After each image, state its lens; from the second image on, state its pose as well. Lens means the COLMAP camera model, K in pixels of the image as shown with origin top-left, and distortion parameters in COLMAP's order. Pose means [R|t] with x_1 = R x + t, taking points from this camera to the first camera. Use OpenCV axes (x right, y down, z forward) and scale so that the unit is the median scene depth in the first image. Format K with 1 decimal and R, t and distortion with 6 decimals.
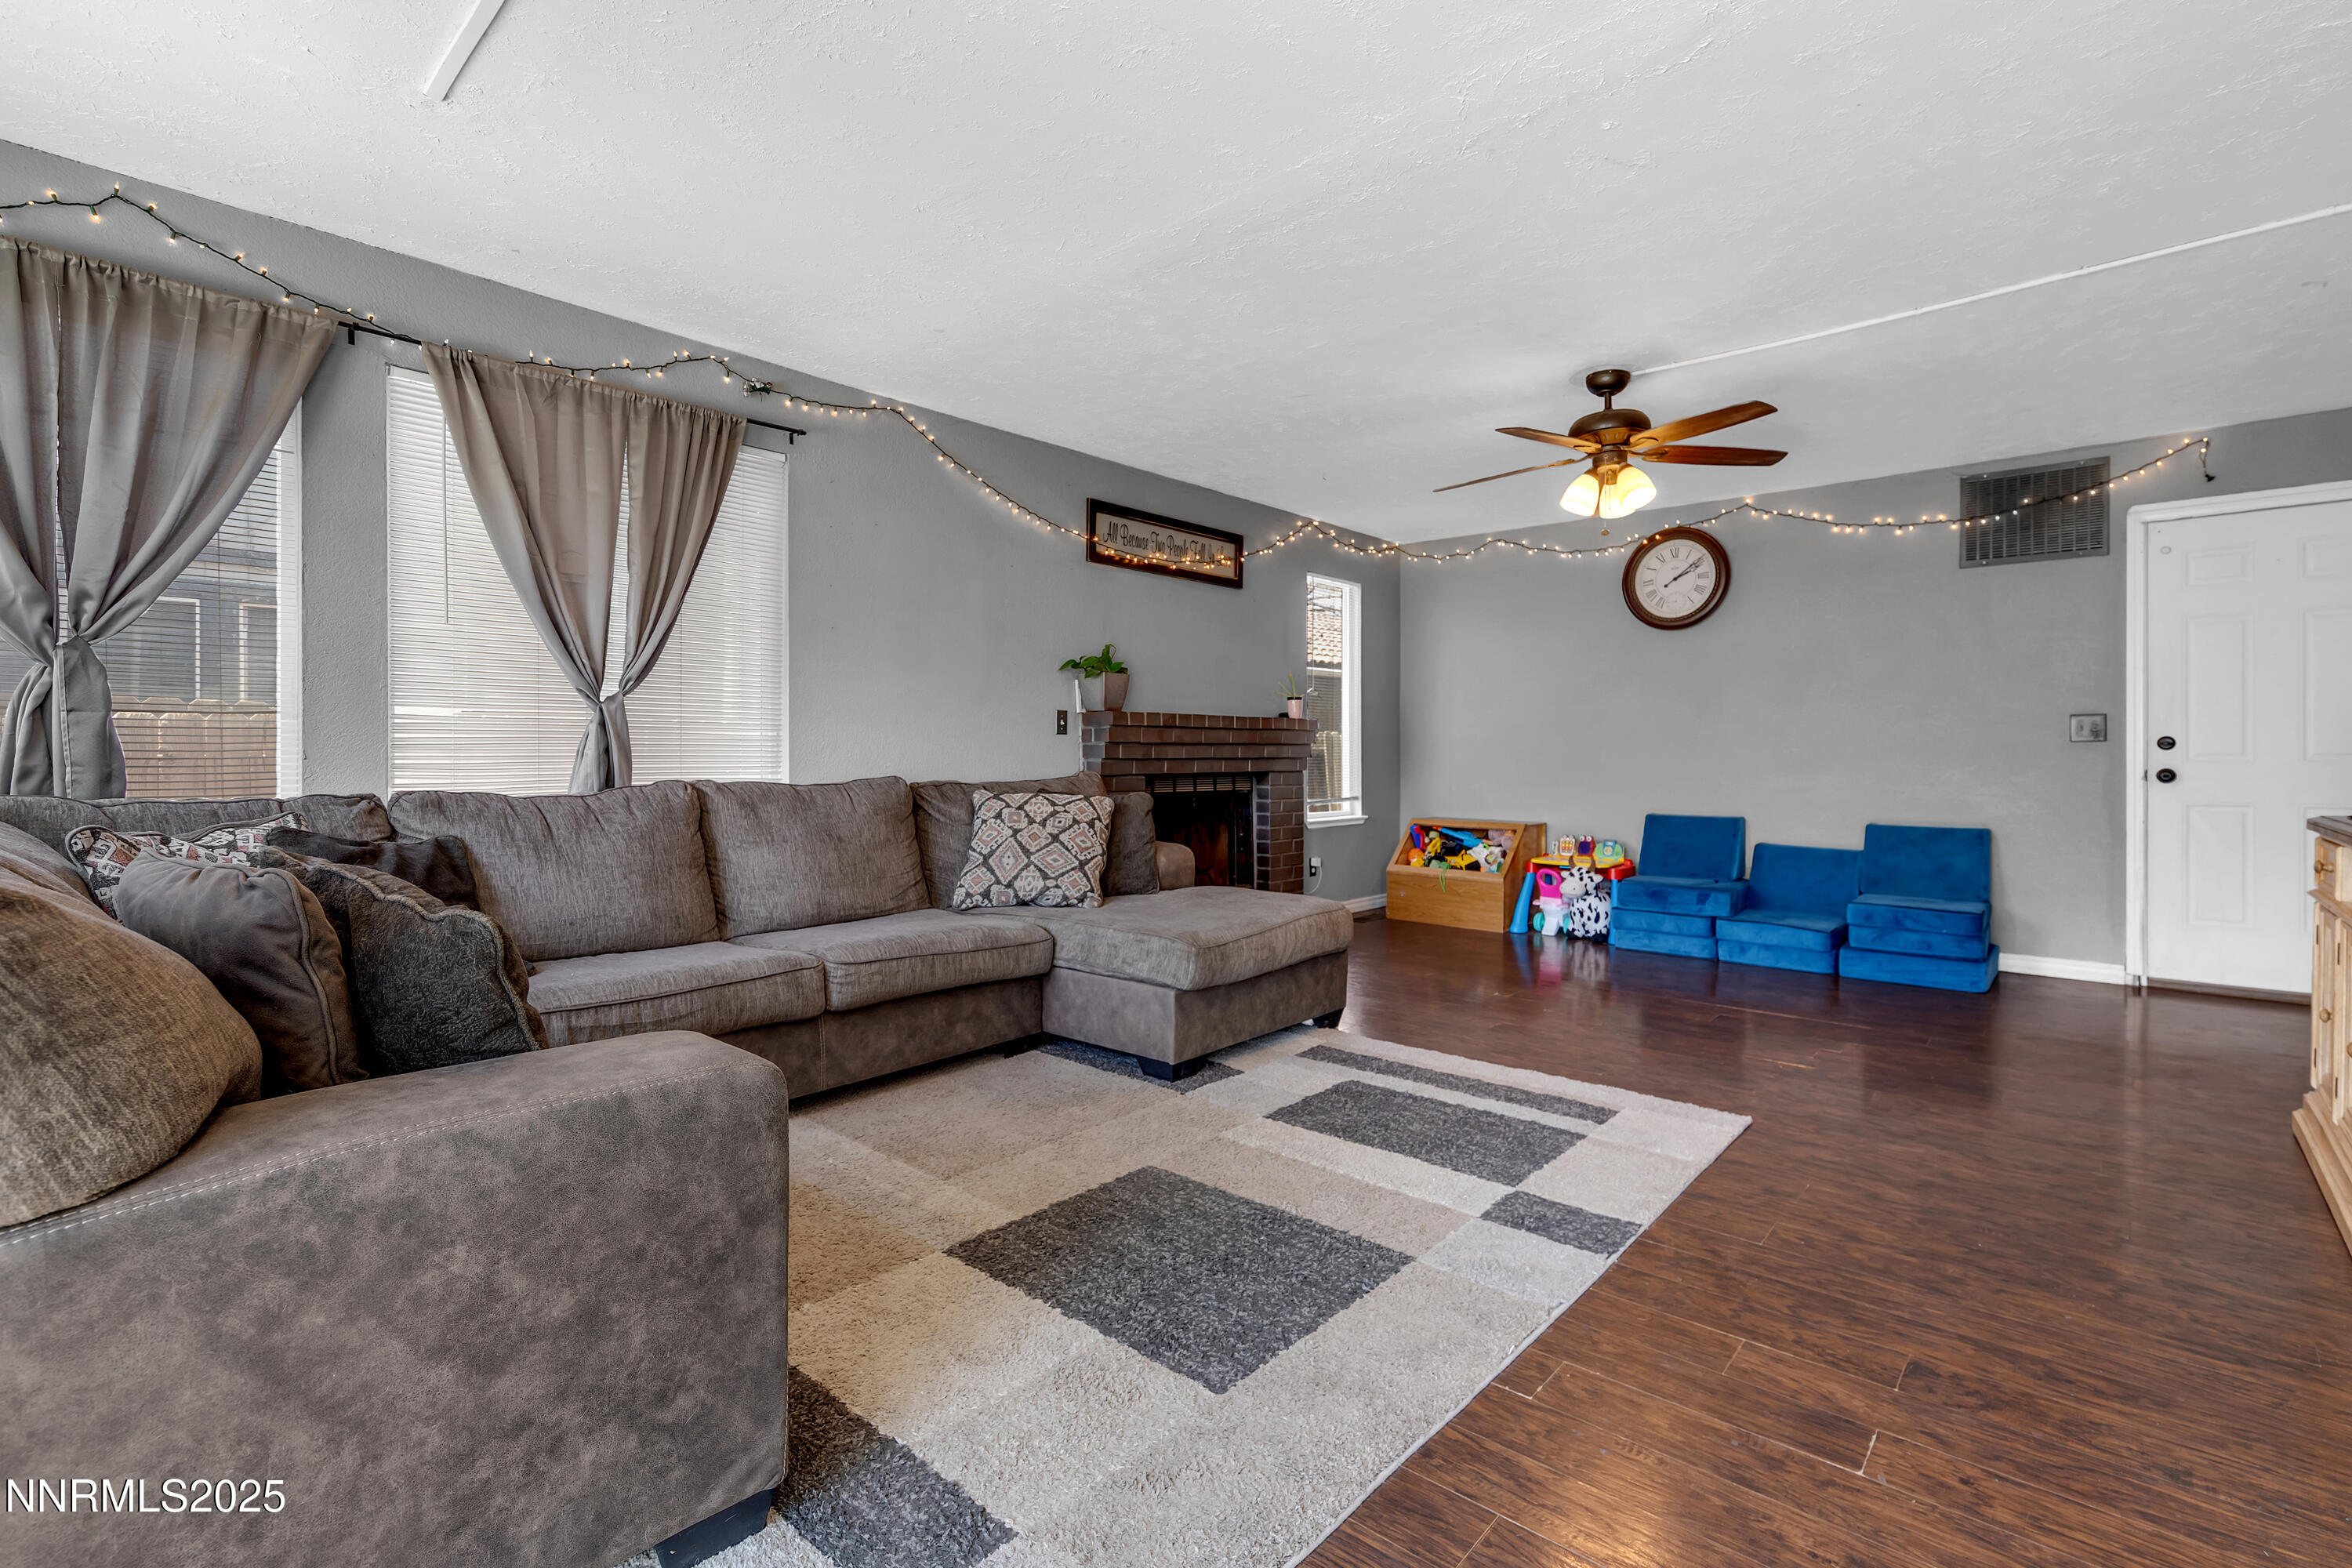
lens RADIAL K [[1068.1, 0, 1188.2], [0, 1068.1, 758.3], [0, 0, 1]] dist [0.003934, 0.000941]
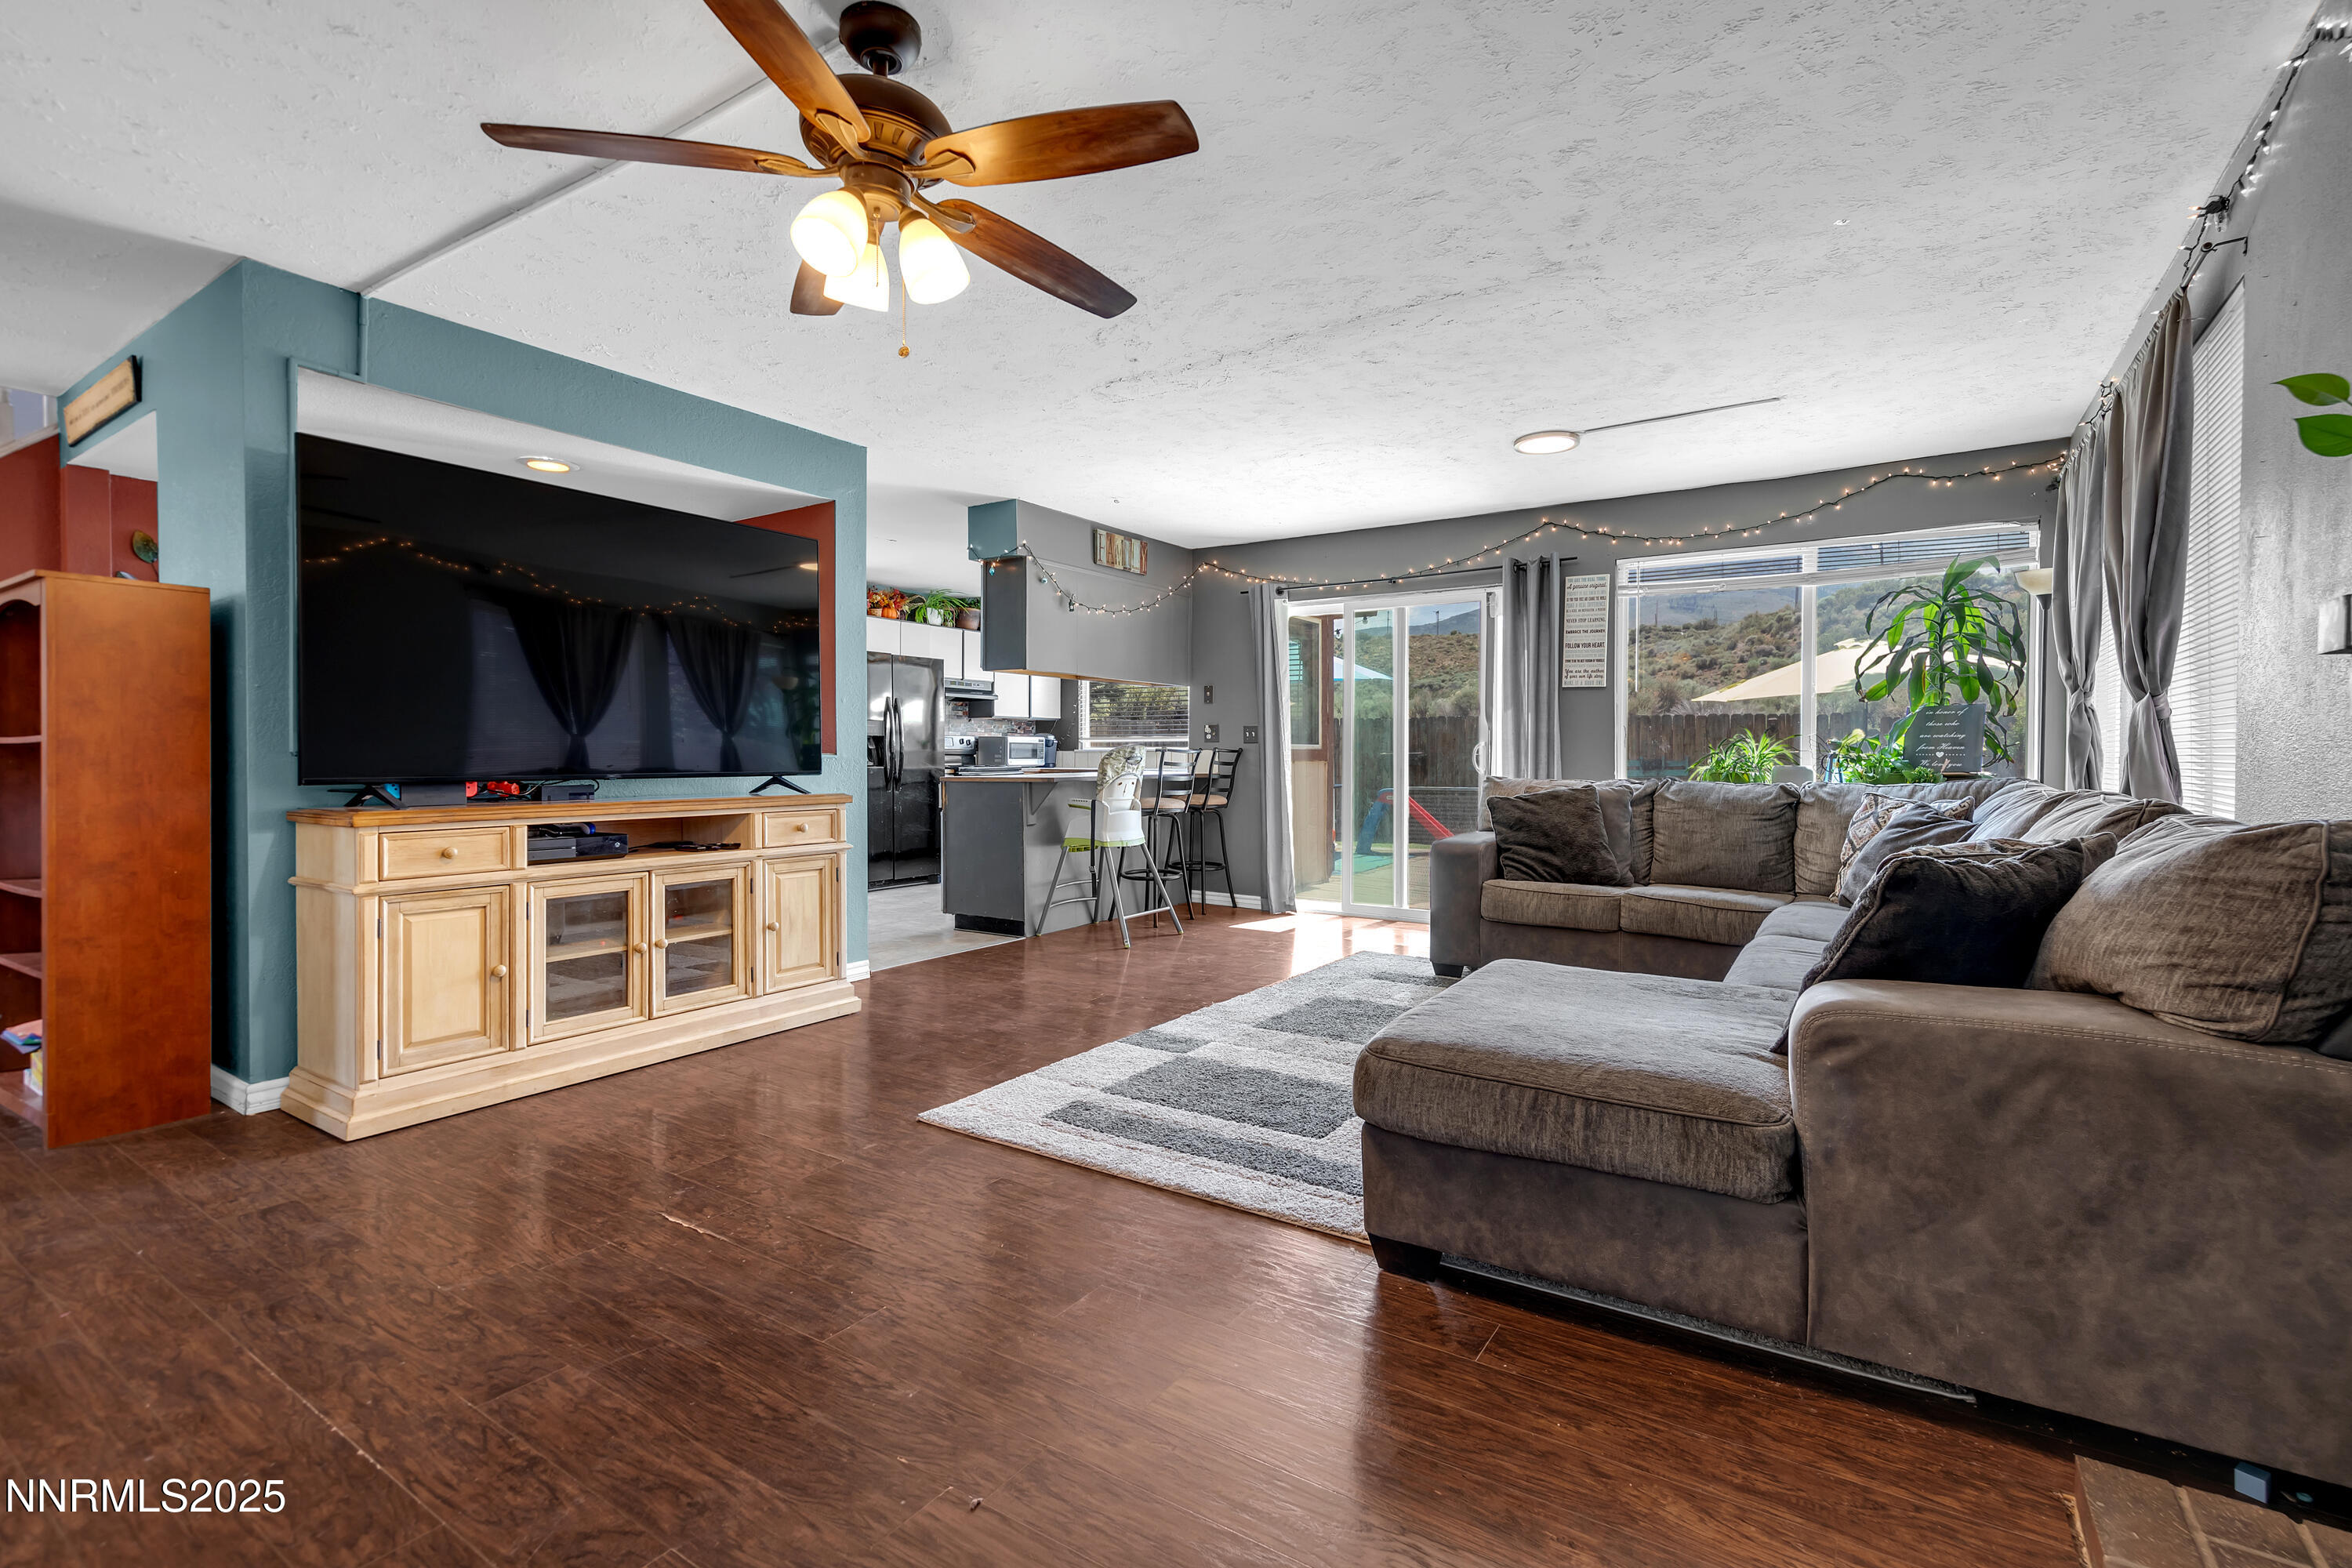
lens RADIAL K [[1036.6, 0, 1239.2], [0, 1036.6, 764.9], [0, 0, 1]] dist [0.004320, -0.000977]
pose [[-0.984074, -0.003321, -0.177728, 0.240224], [-0.006099, 0.999868, 0.015088, -0.006121], [0.177655, 0.015931, -0.983964, 1.195847]]
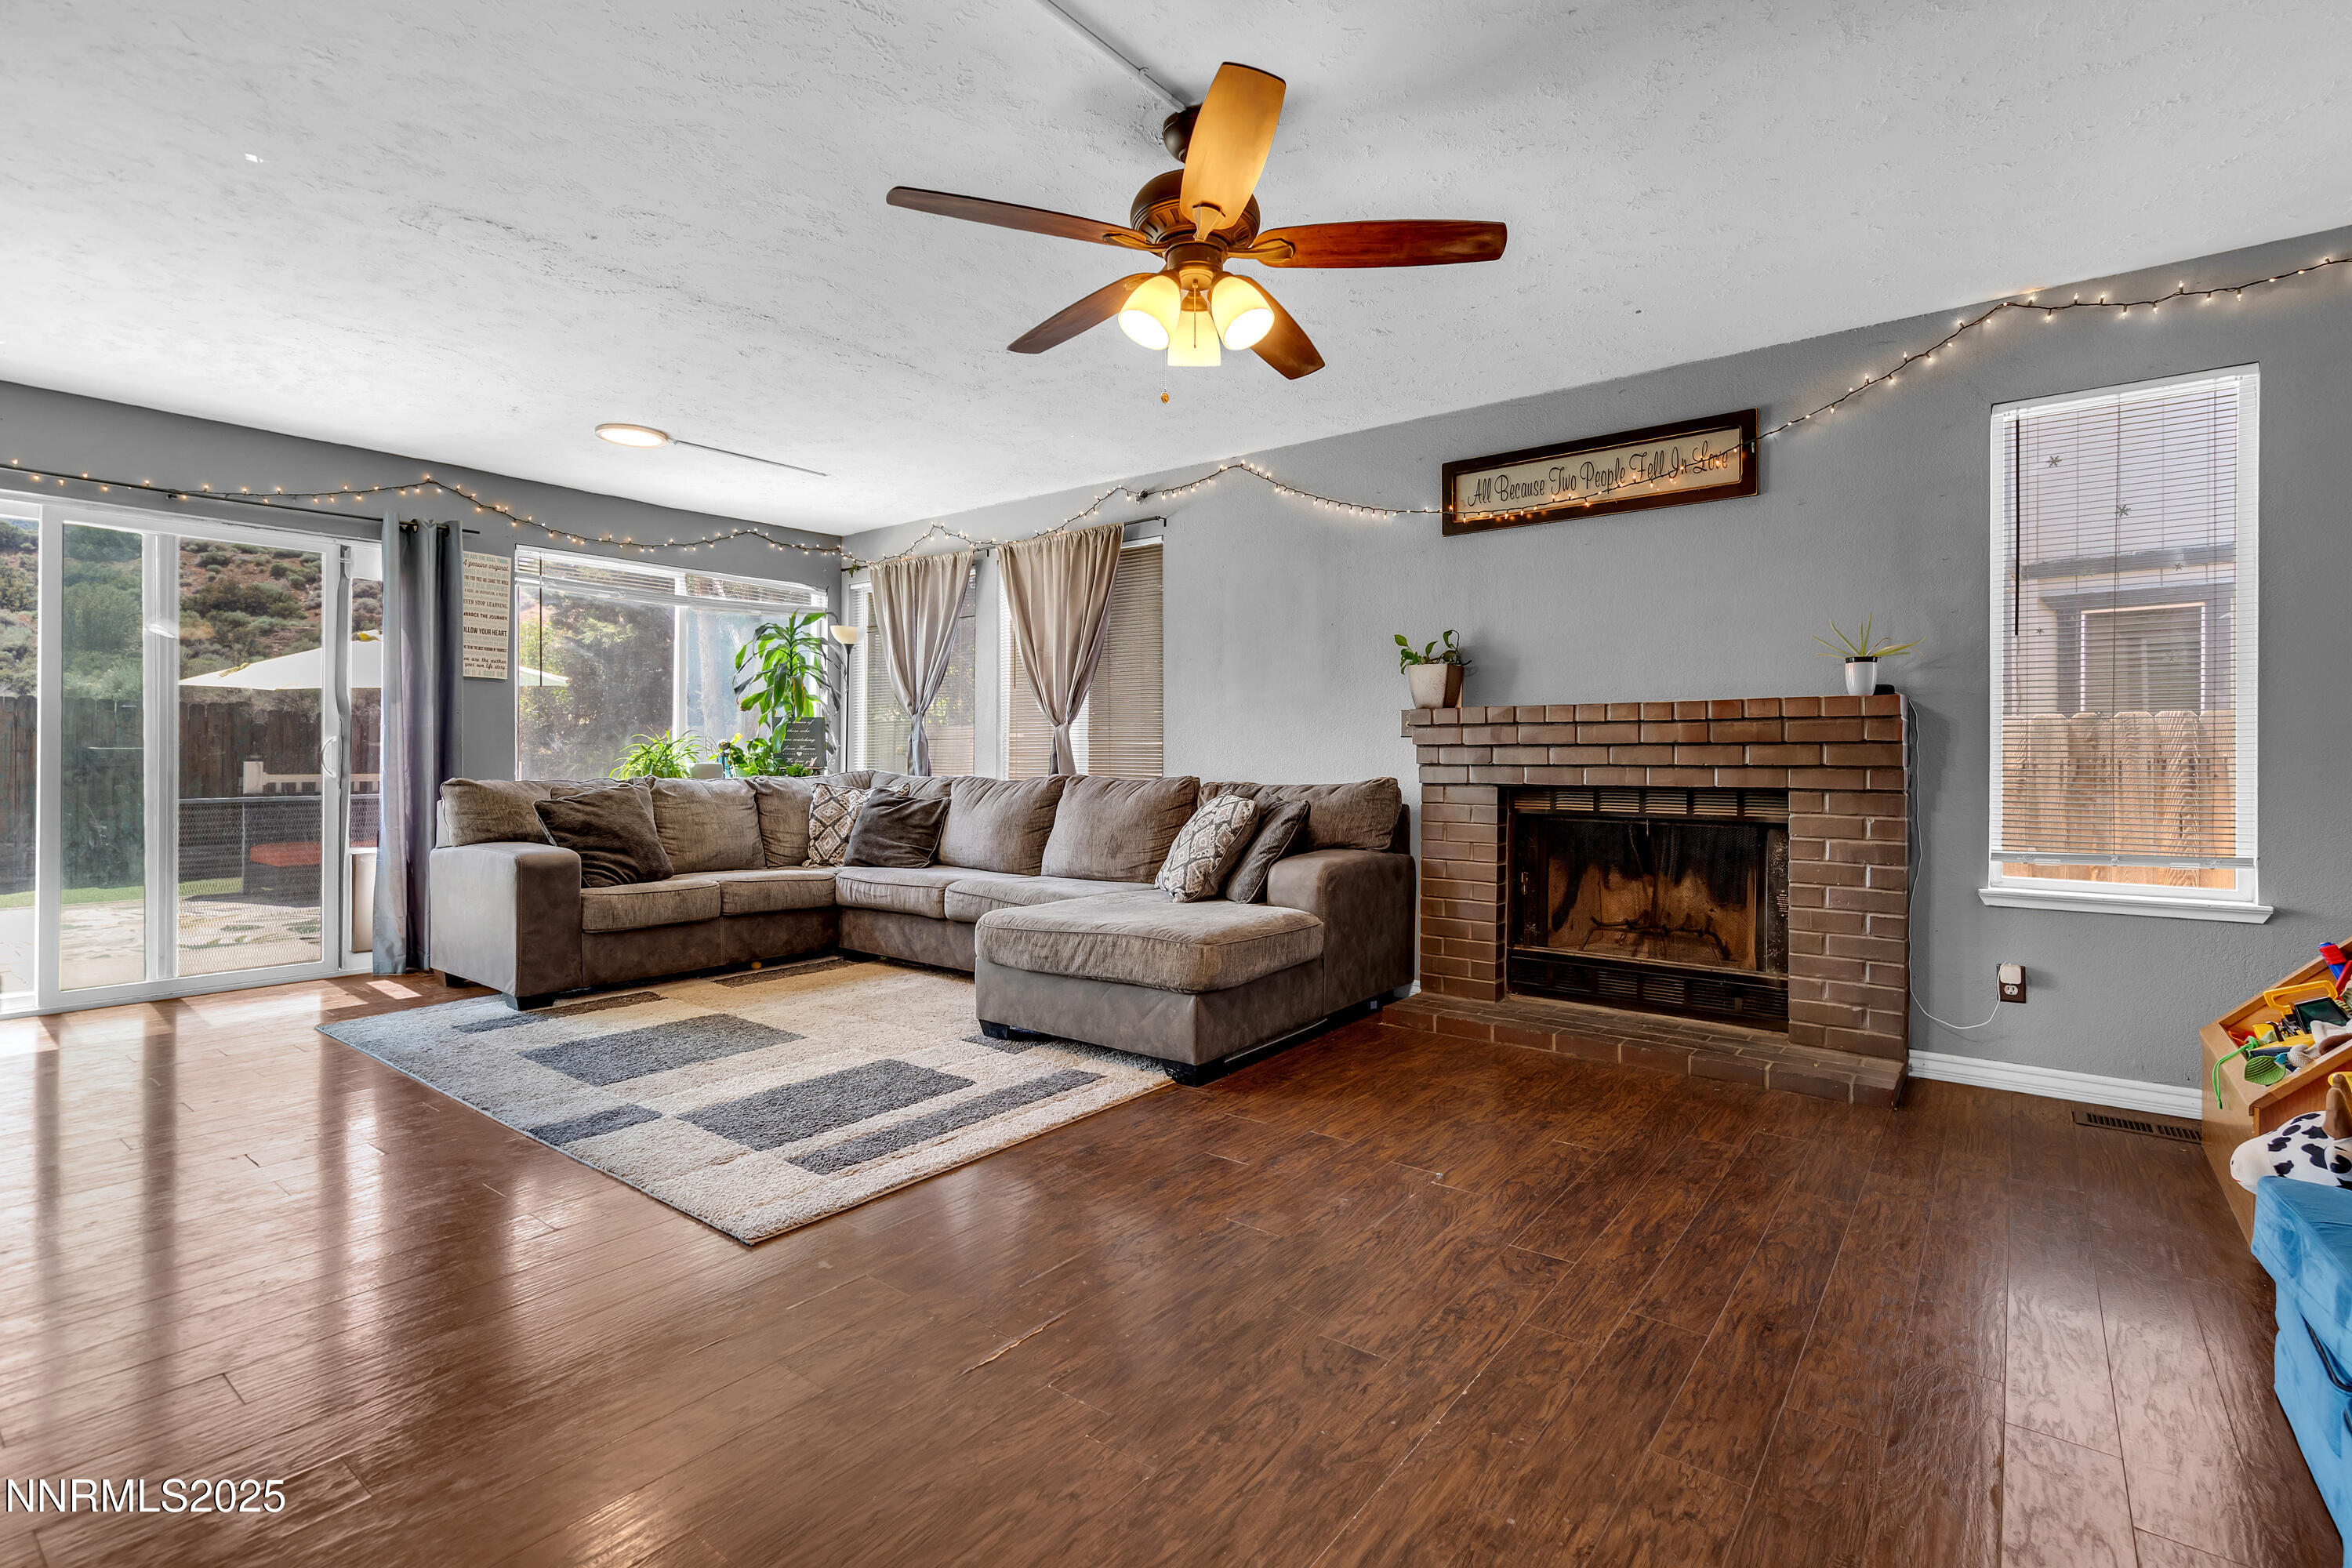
lens RADIAL K [[1068.1, 0, 1173.9], [0, 1068.1, 752.8], [0, 0, 1]] dist [0.003934, 0.000941]
pose [[0.066904, -0.007491, -0.997731, 0.771523], [-0.008342, 0.999933, -0.008067, -0.000095], [0.997725, 0.008863, 0.066837, 0.739926]]
